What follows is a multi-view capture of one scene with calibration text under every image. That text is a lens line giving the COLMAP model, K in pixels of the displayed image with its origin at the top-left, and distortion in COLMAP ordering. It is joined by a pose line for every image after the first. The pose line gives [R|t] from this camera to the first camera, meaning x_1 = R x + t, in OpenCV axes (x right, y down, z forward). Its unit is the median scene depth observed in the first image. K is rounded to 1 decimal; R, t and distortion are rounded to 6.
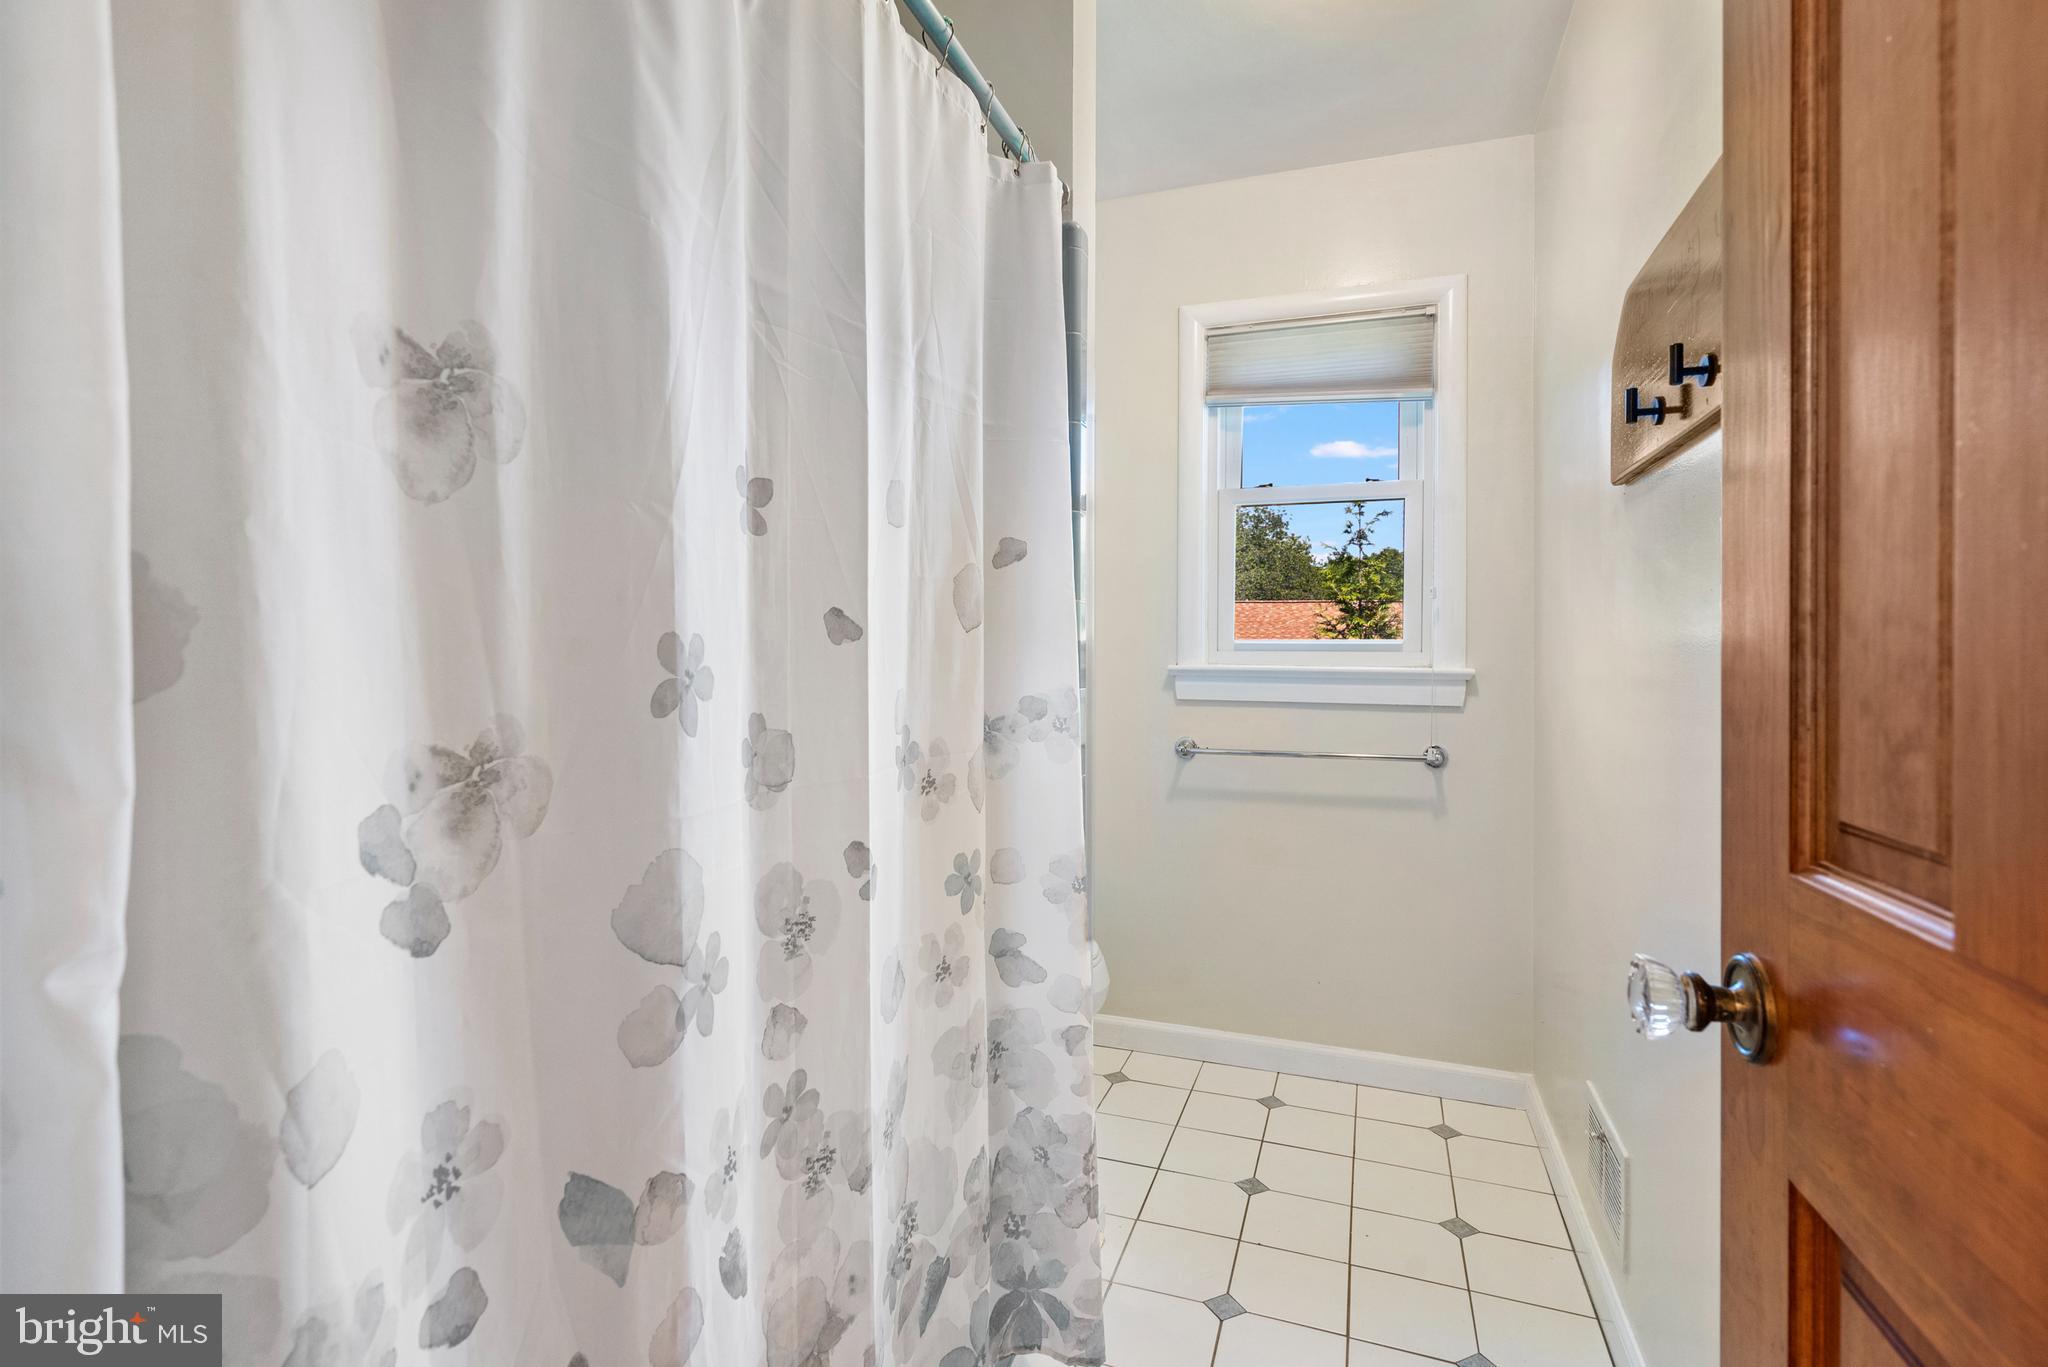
lens RADIAL K [[934.4, 0, 1028.7], [0, 934.4, 675.9], [0, 0, 1]] dist [-0.003808, 0.001689]
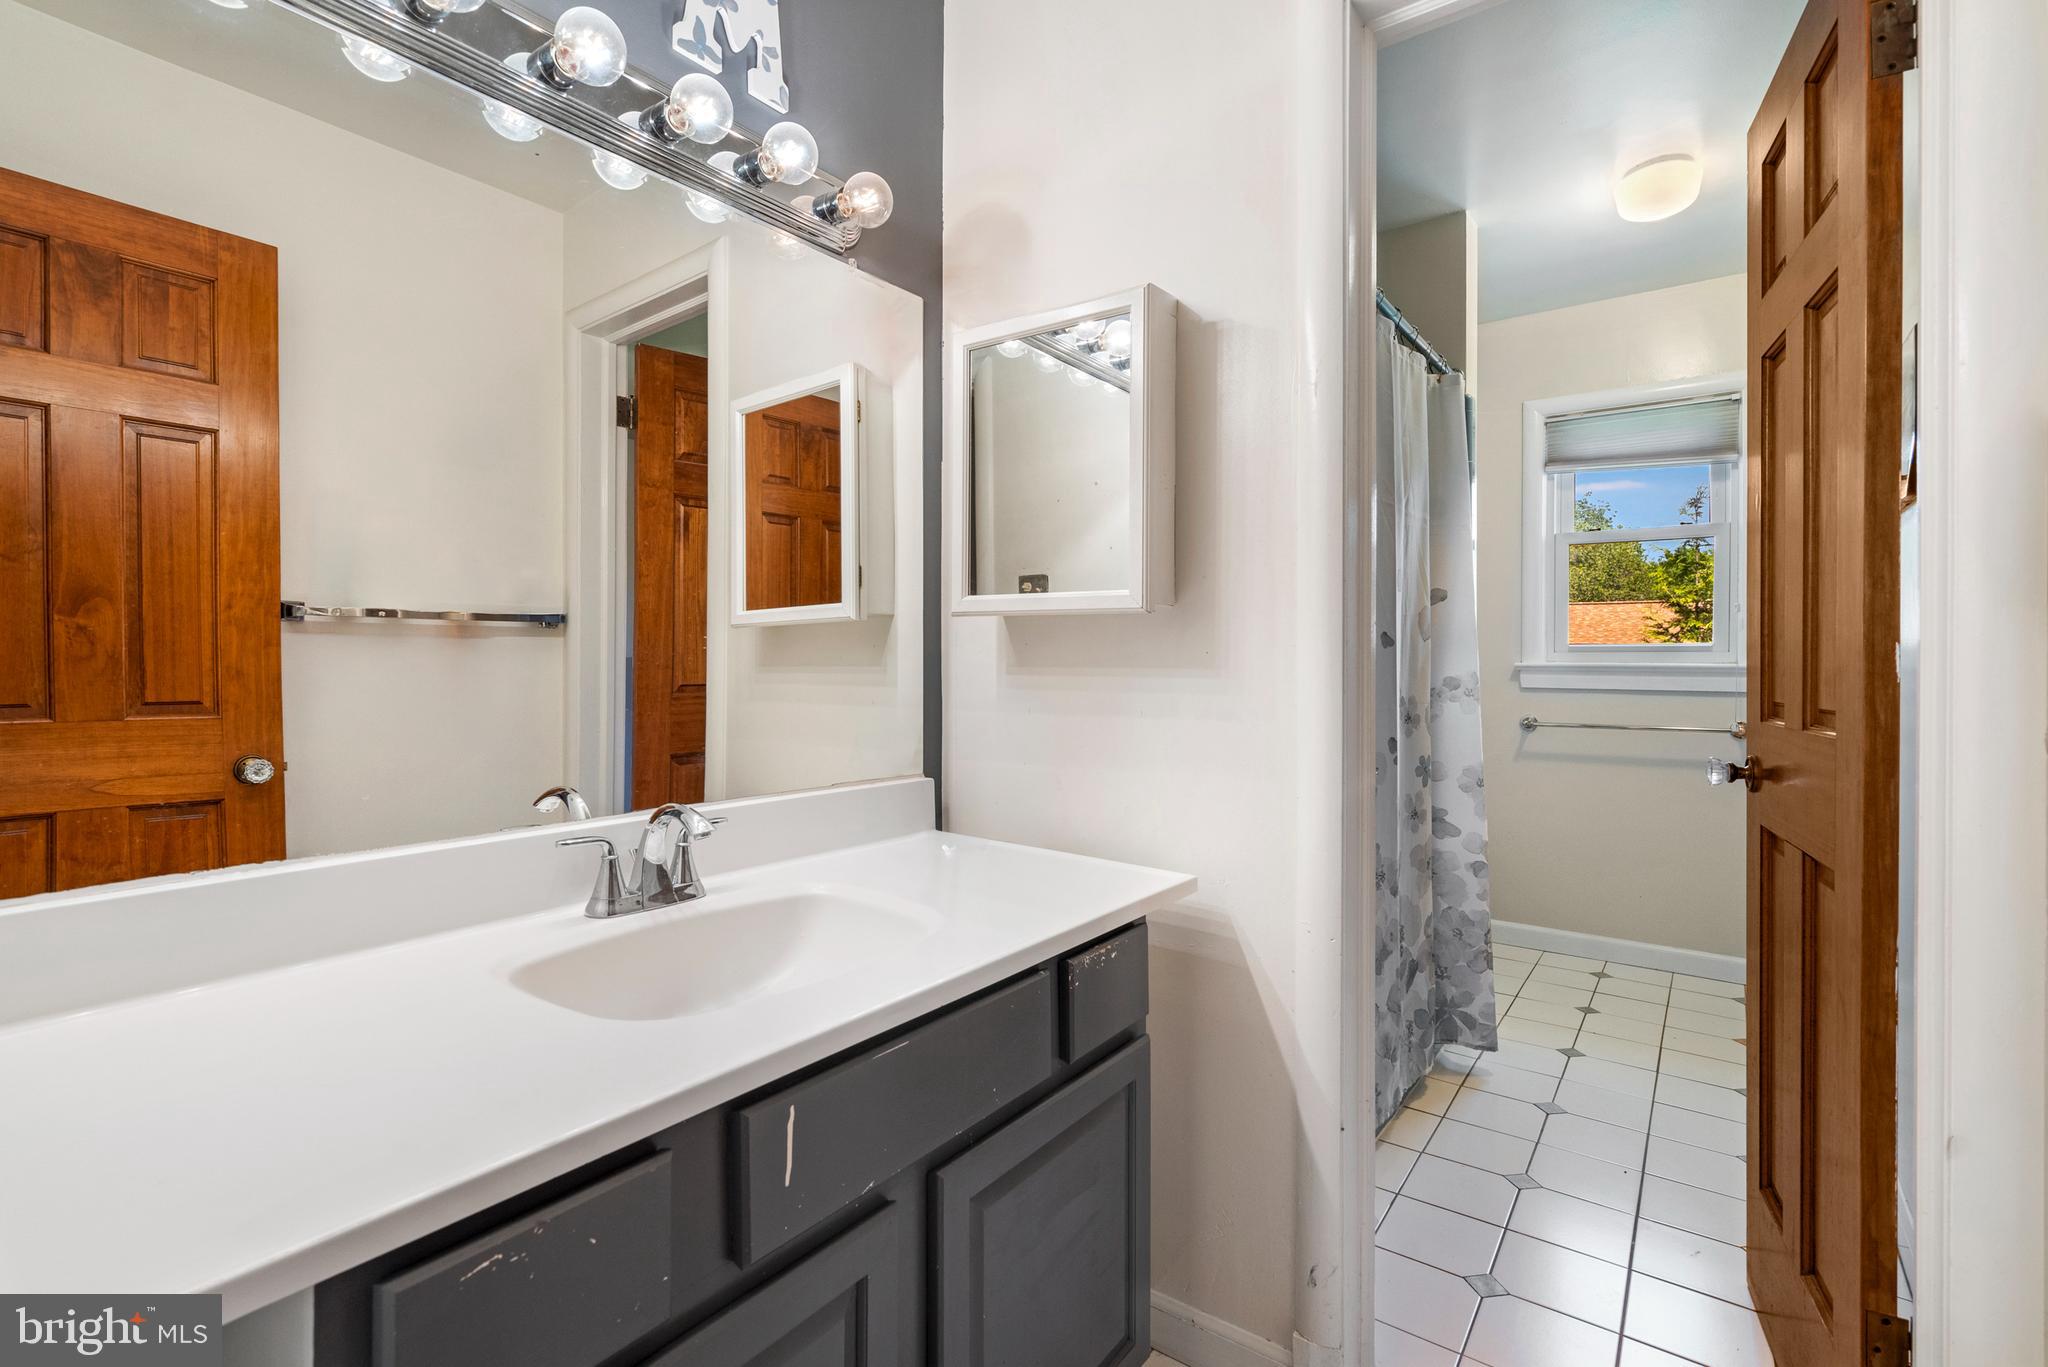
lens RADIAL K [[934.4, 0, 1015.7], [0, 934.4, 674.4], [0, 0, 1]] dist [-0.003808, 0.001689]
pose [[0.955923, 0.000943, -0.293617, -0.153854], [-0.003529, 0.999960, -0.008276, 0.020089], [0.293598, 0.008947, 0.955887, -0.545766]]
